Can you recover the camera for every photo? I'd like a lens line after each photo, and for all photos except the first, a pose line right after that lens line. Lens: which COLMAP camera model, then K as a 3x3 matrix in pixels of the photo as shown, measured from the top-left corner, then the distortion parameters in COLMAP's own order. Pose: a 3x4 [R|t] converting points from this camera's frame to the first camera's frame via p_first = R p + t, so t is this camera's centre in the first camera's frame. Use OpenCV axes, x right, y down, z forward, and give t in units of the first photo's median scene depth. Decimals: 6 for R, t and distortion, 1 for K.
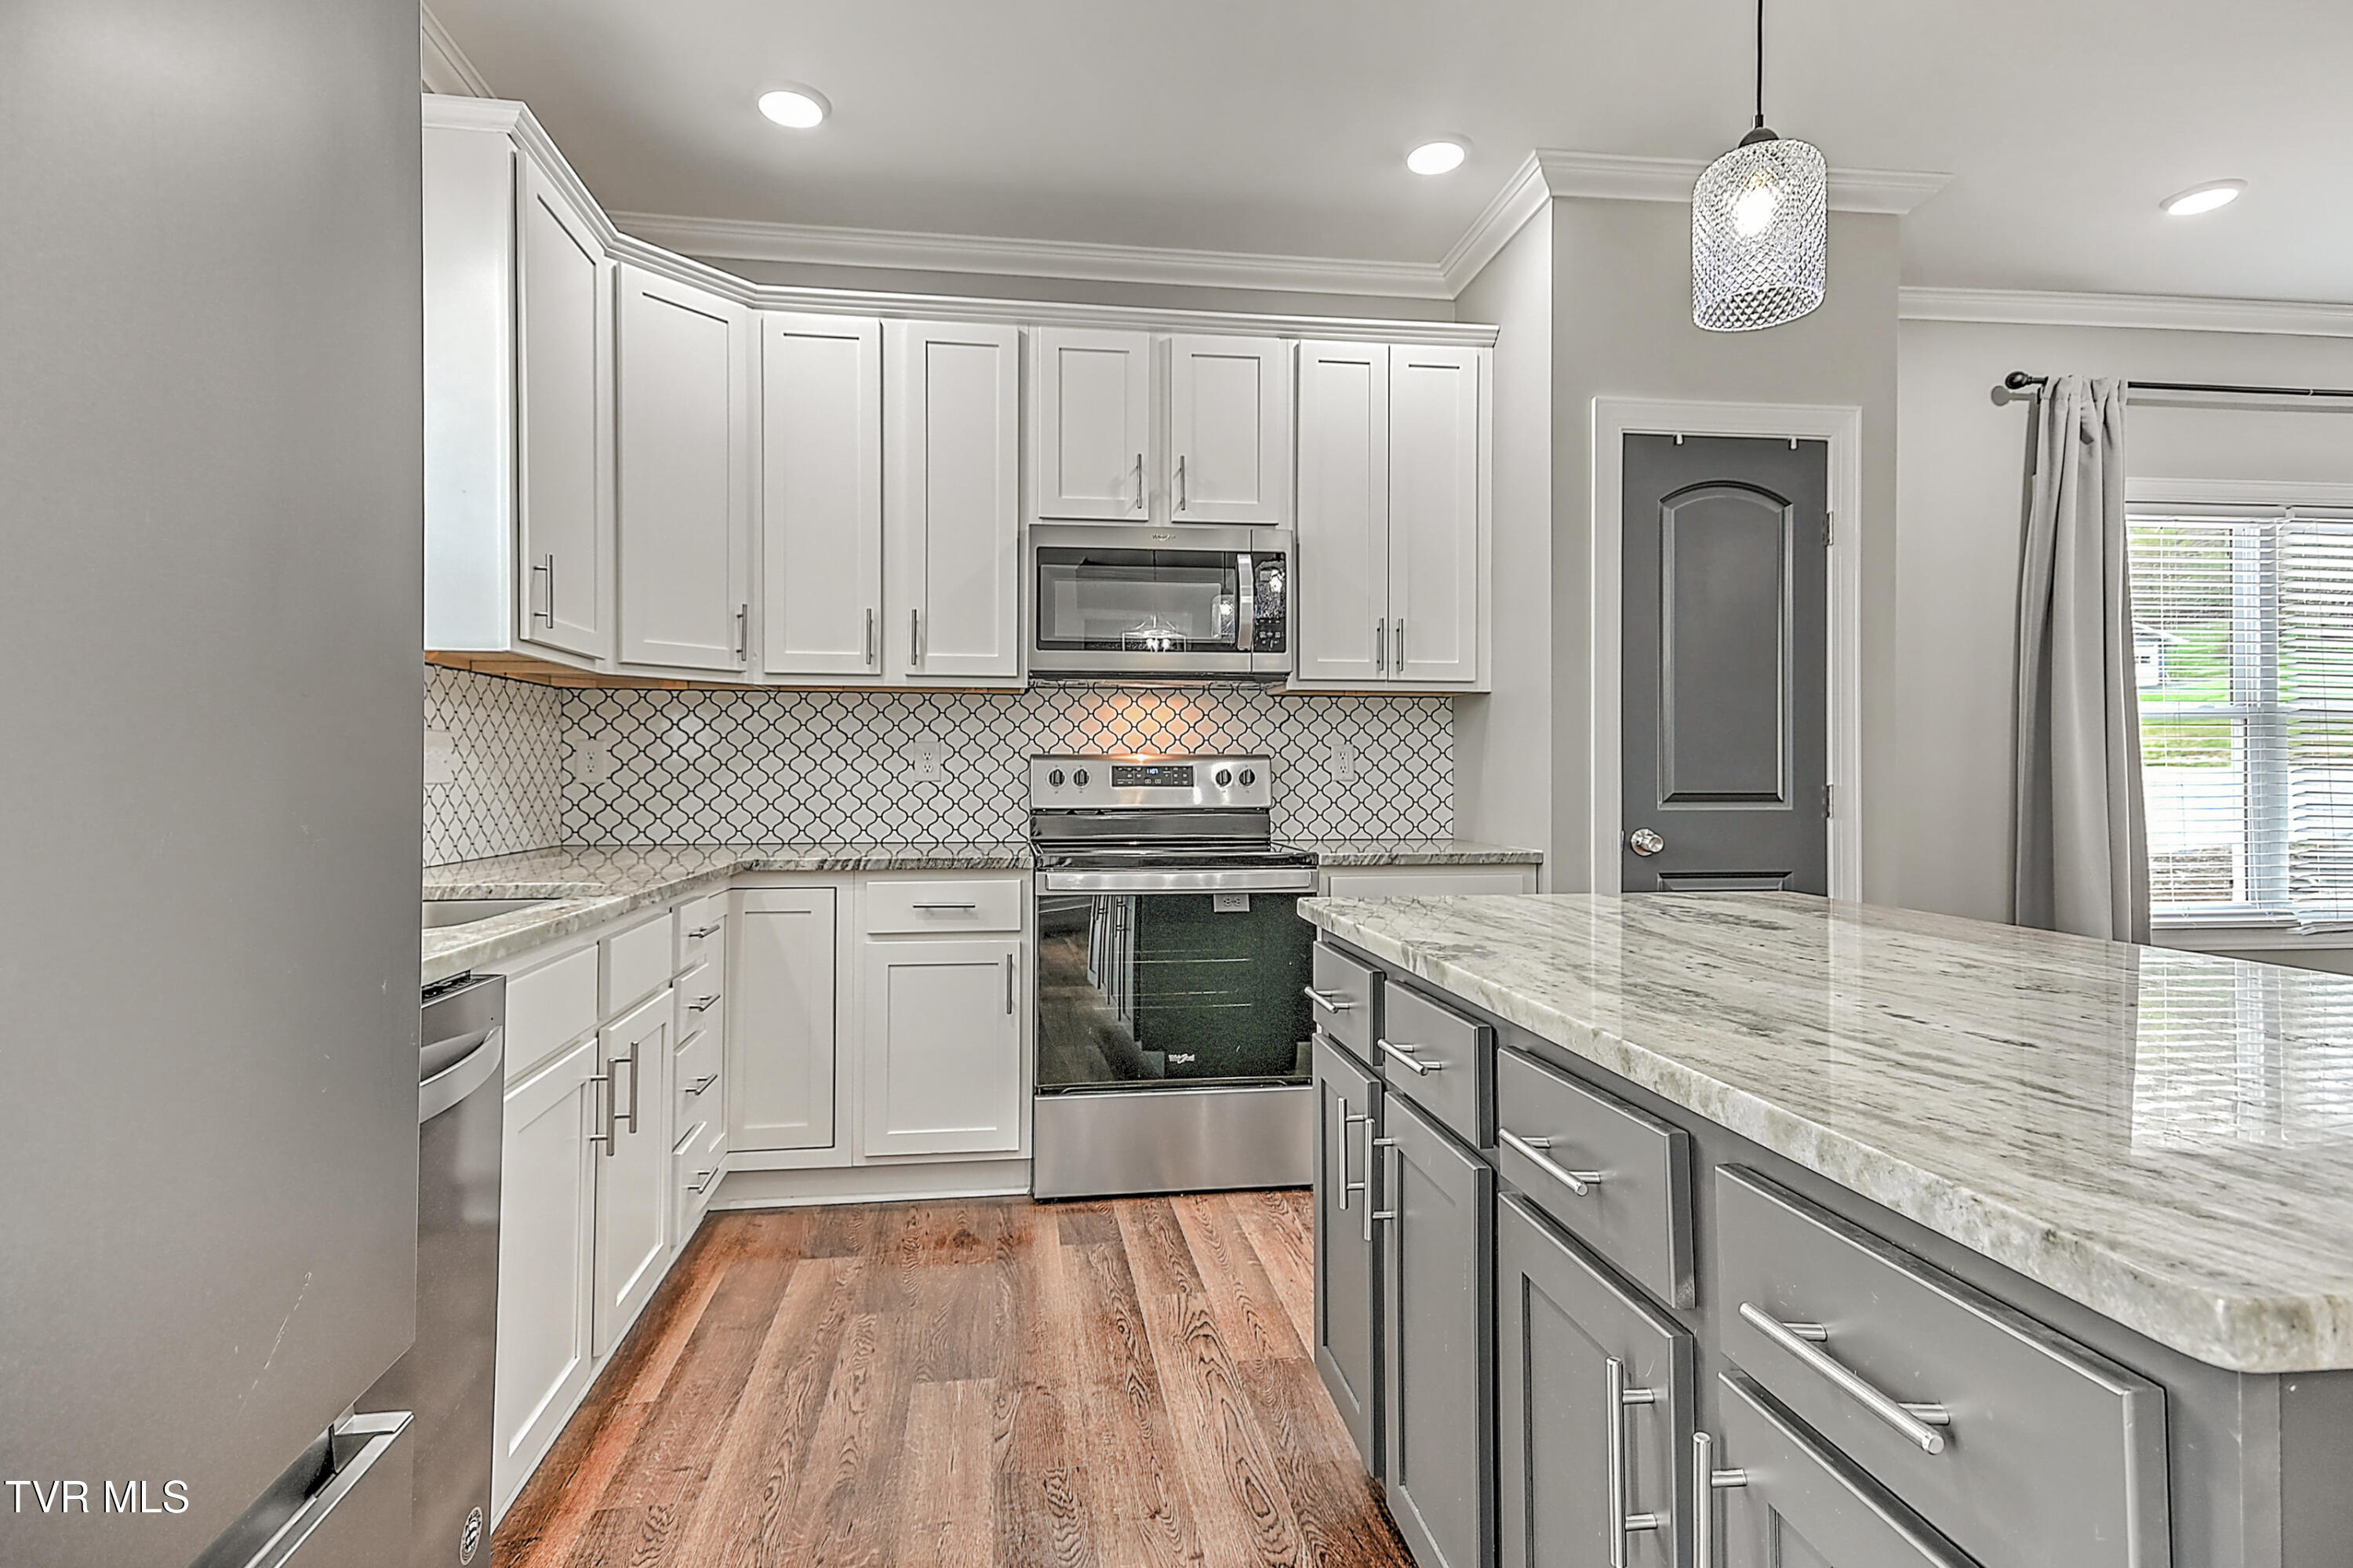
lens RADIAL K [[1223.7, 0, 1167.1], [0, 1223.7, 761.4], [0, 0, 1]] dist [0.021464, 0.000558]
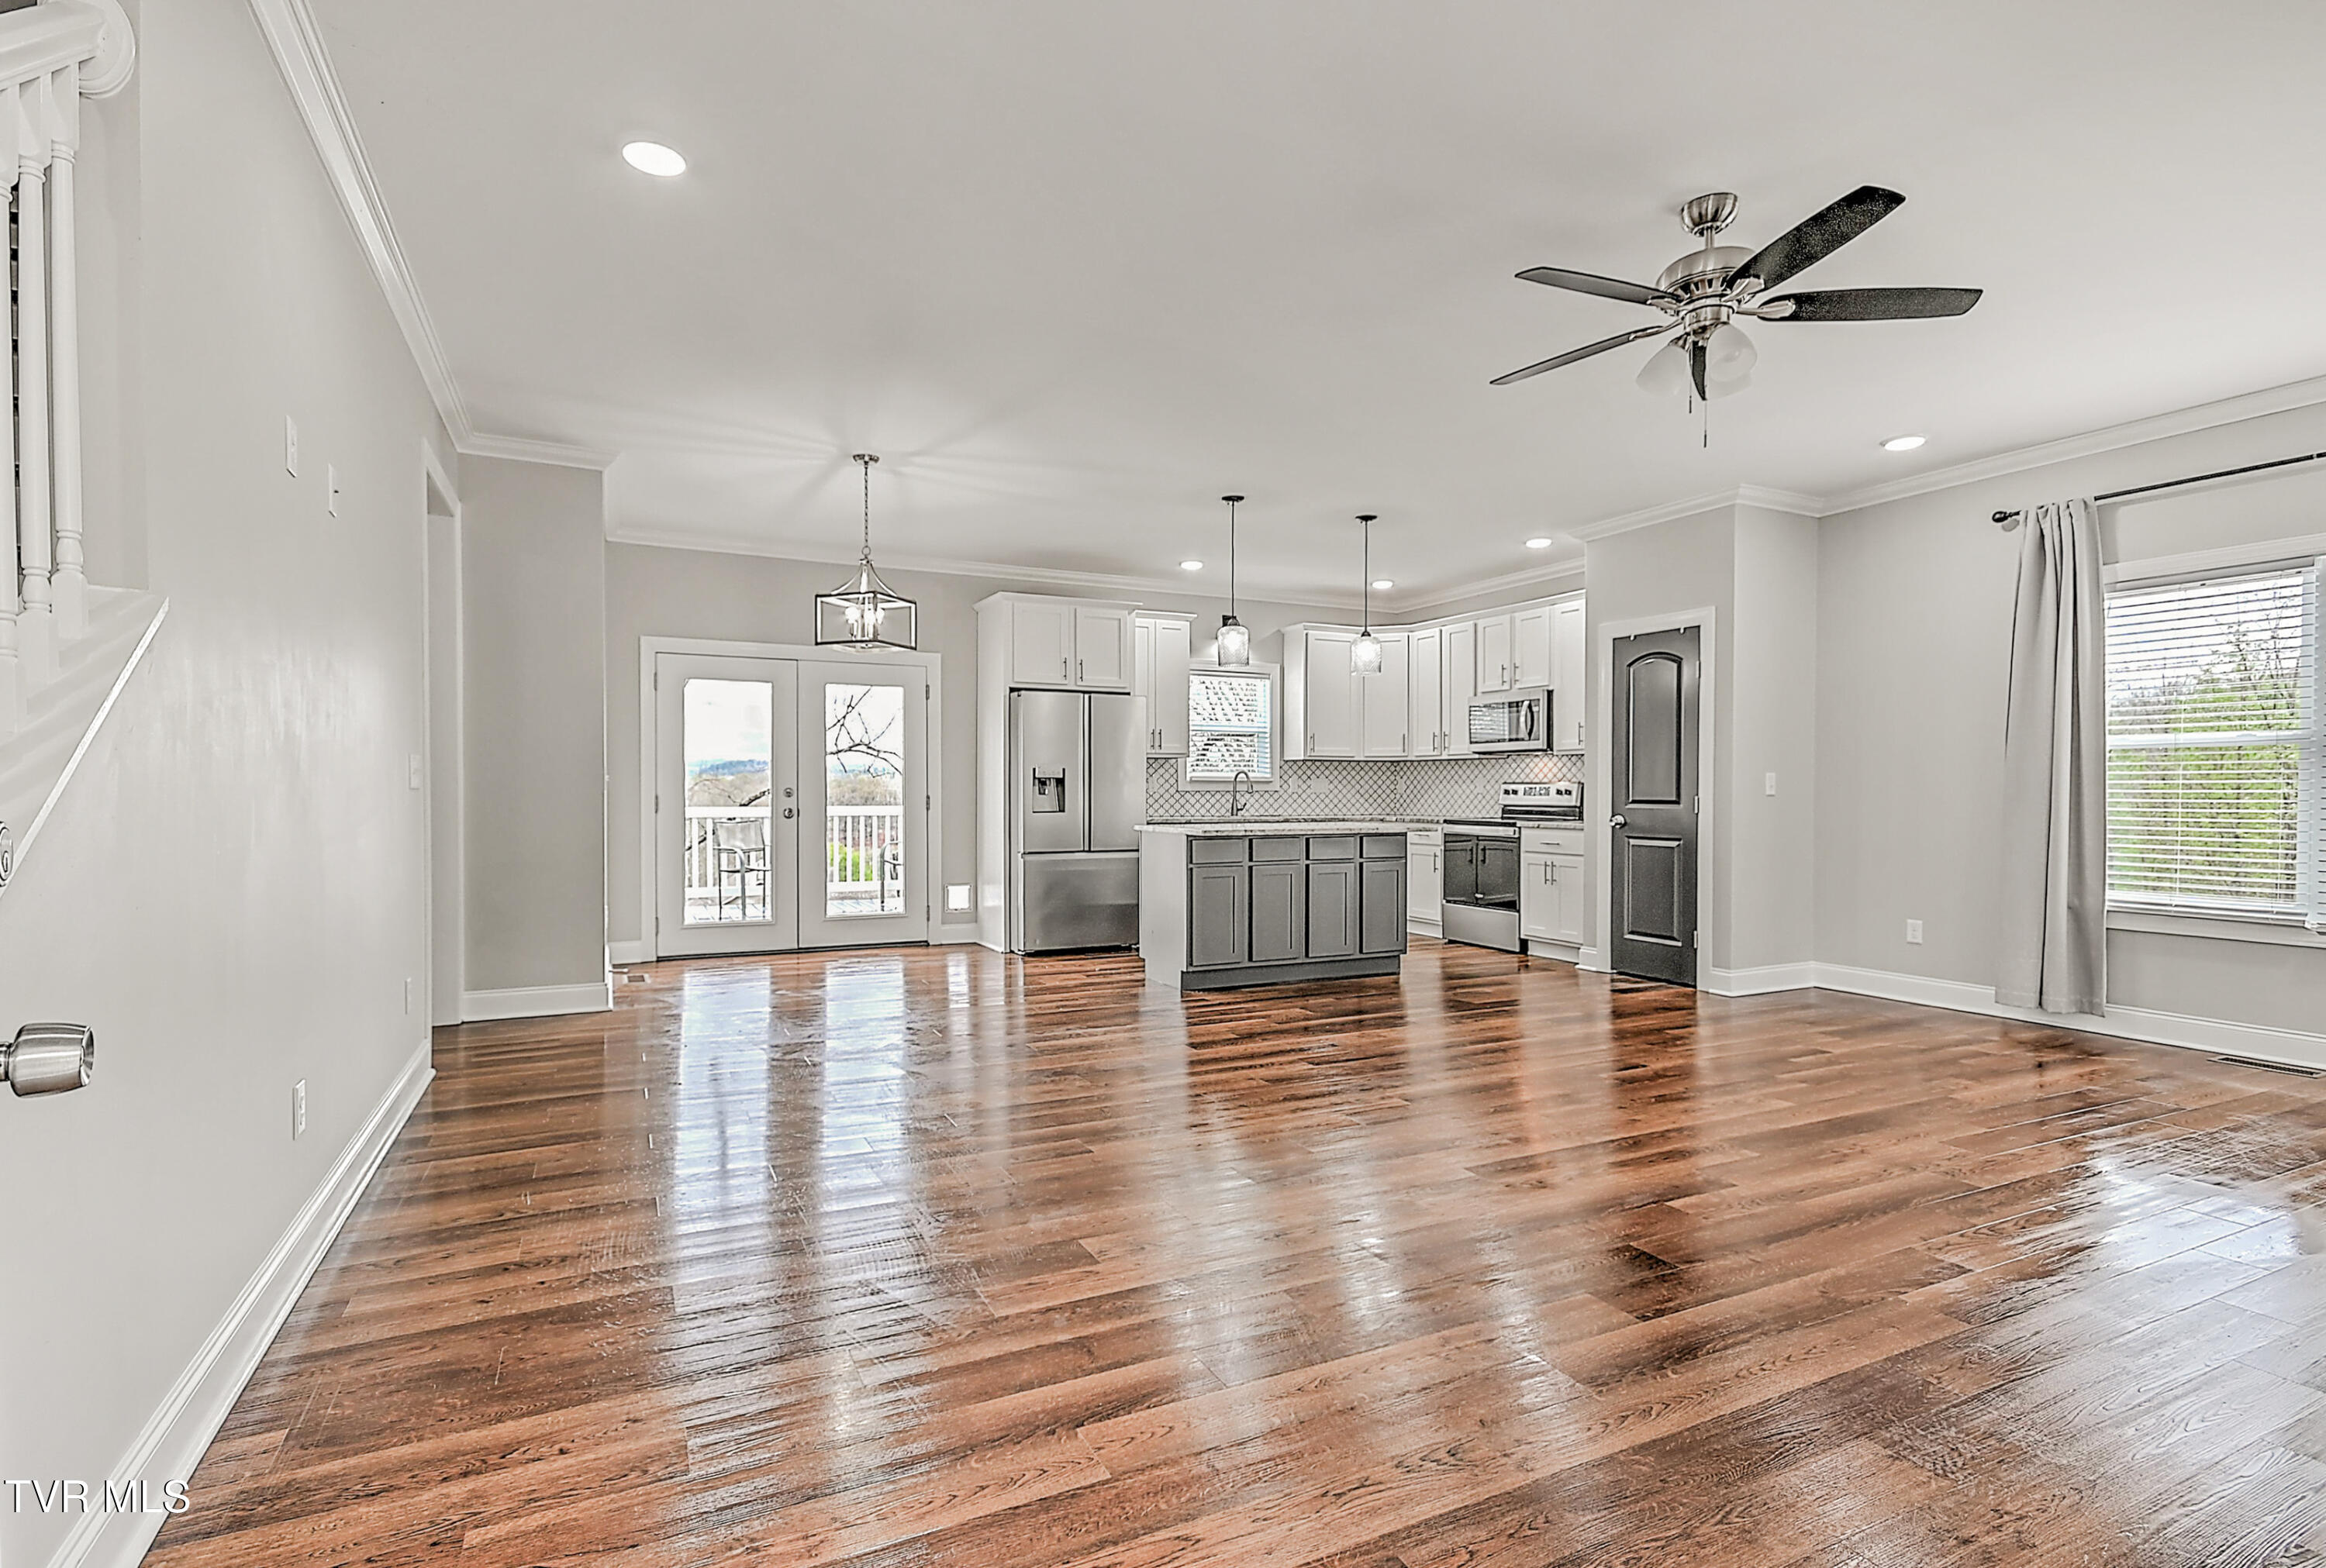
lens RADIAL K [[1111.6, 0, 1164.7], [0, 1111.6, 799.3], [0, 0, 1]] dist [0.000088, 0.000023]
pose [[0.320131, 0.008759, -0.947333, 1.874439], [0.006665, 0.999912, 0.011497, -0.002047], [0.947350, -0.009994, 0.320044, -0.387824]]
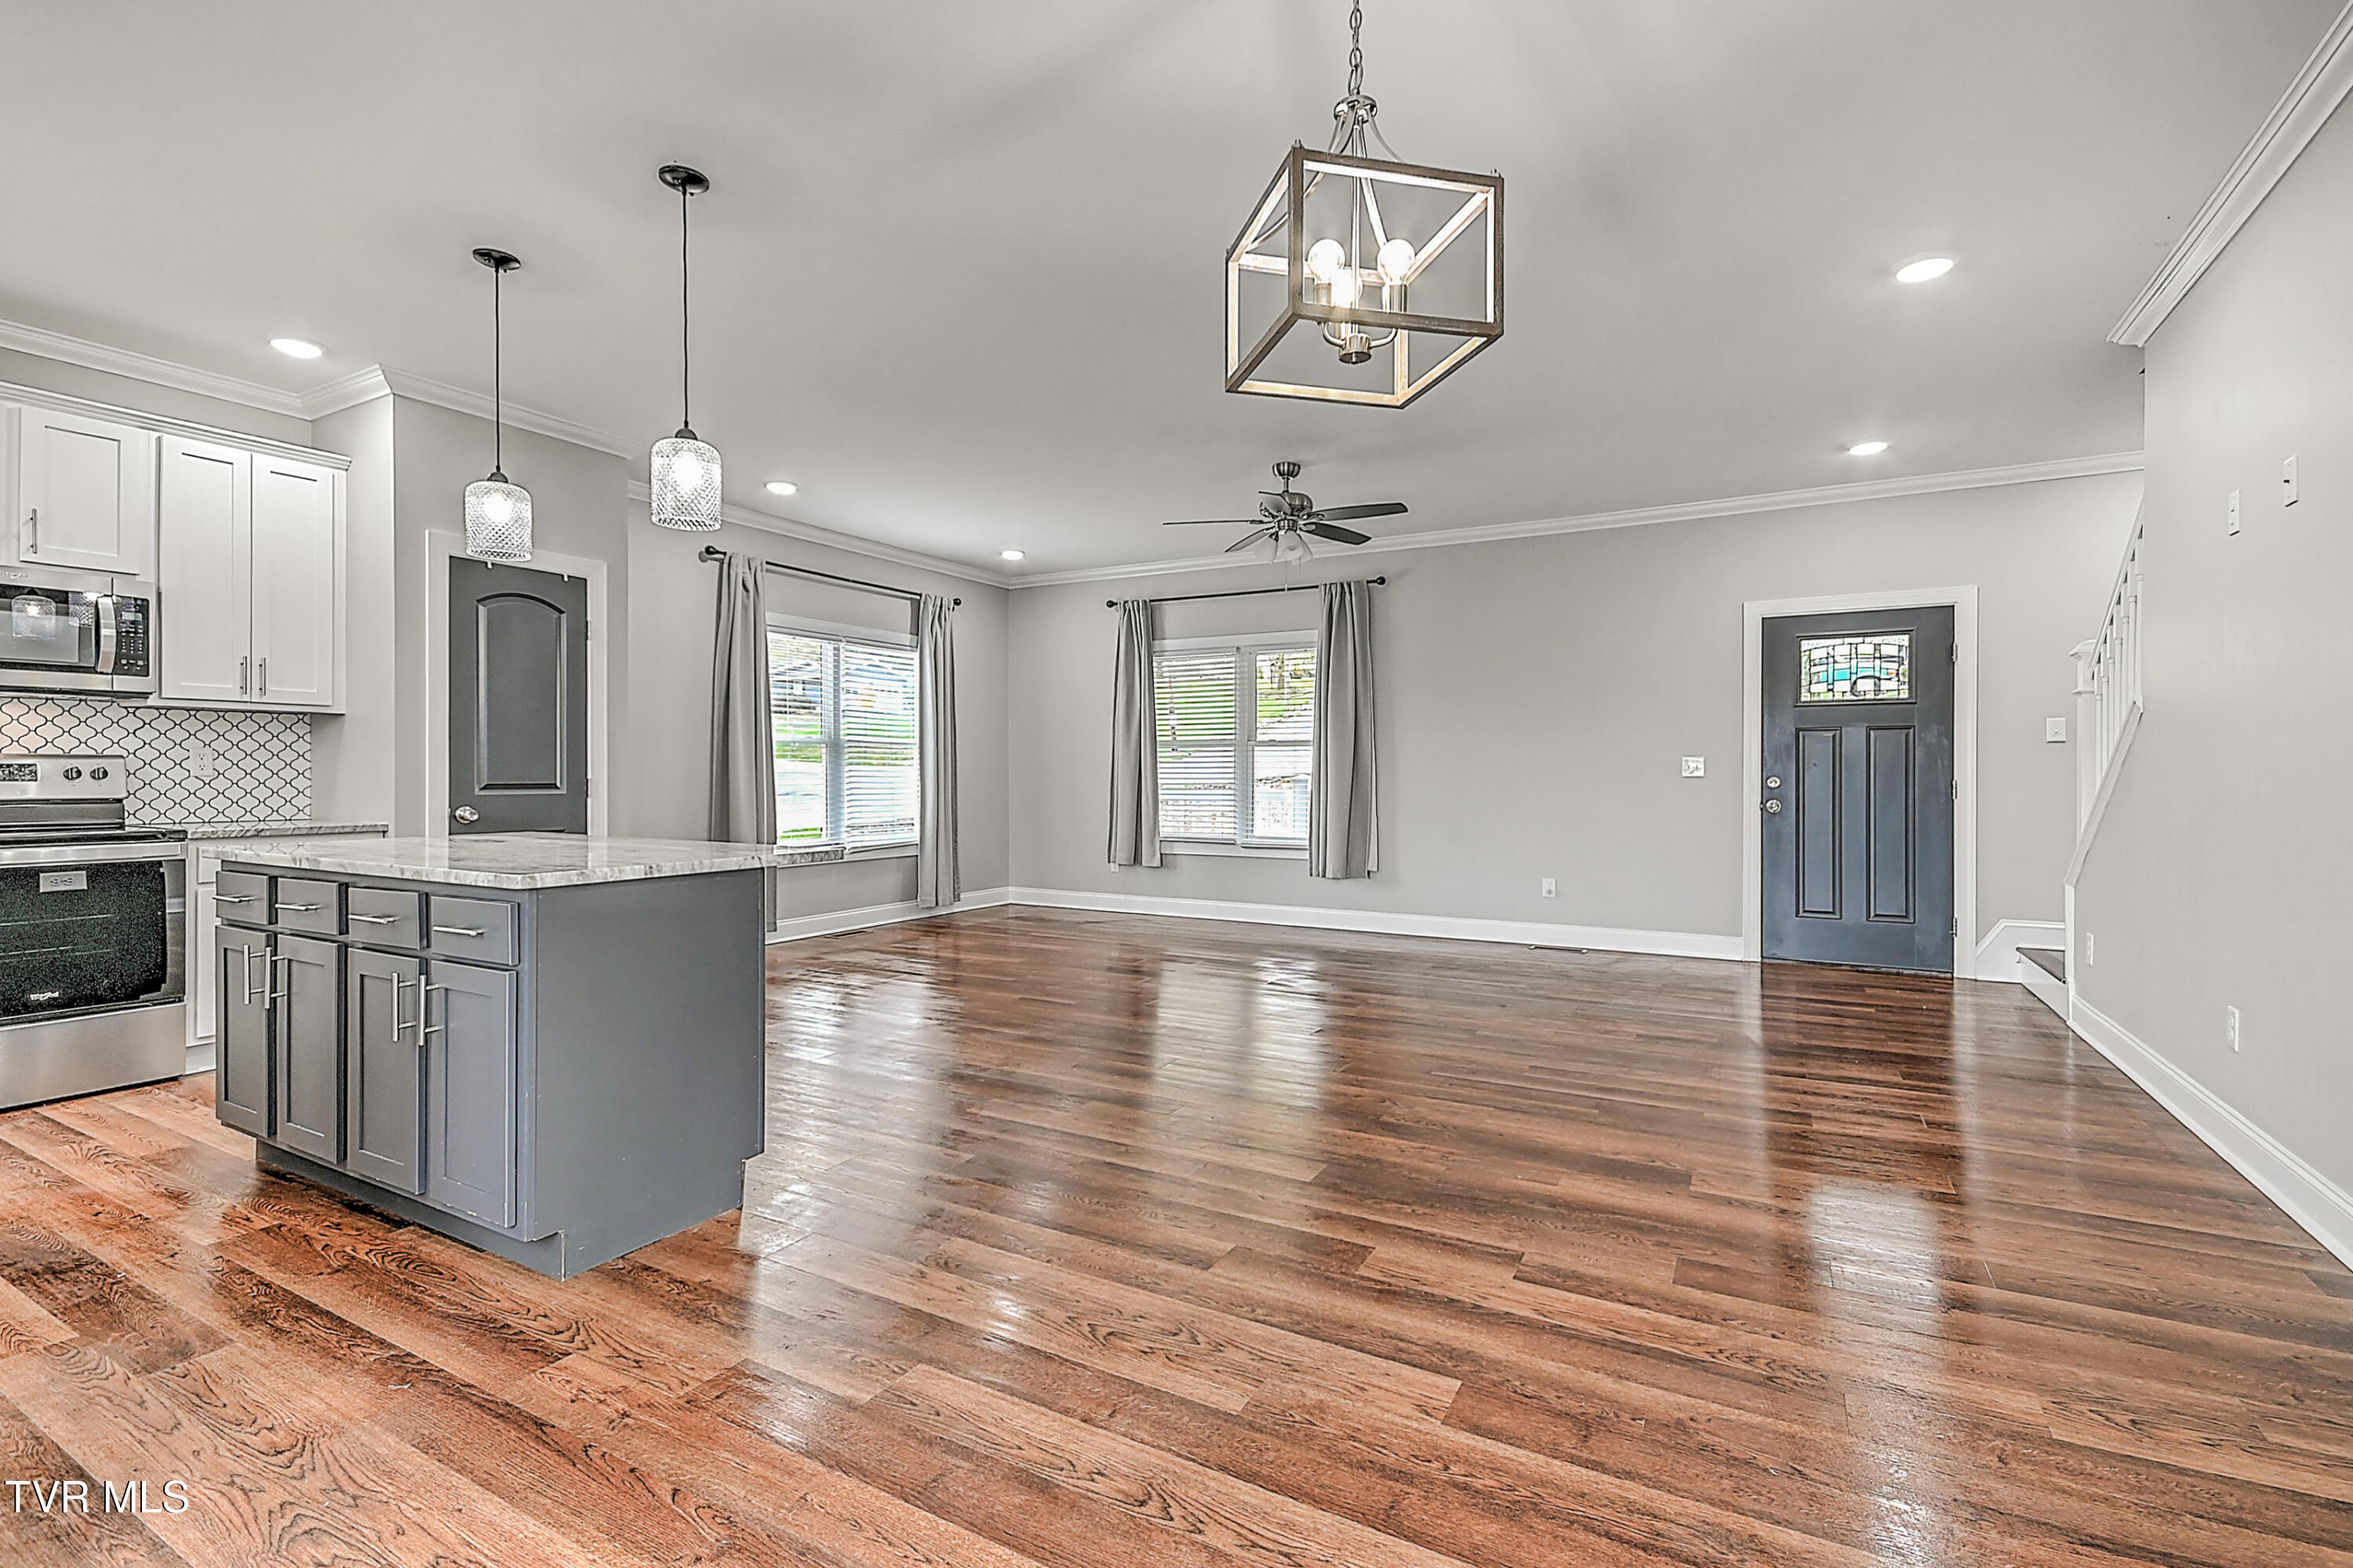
lens RADIAL K [[1068.1, 0, 1177.7], [0, 1068.1, 780.3], [0, 0, 1]] dist [0.040052, -0.020874]
pose [[0.611664, -0.003786, 0.791109, -0.141724], [-0.011299, 0.999845, 0.013522, -0.007403], [-0.791037, -0.017209, 0.611526, -0.535925]]
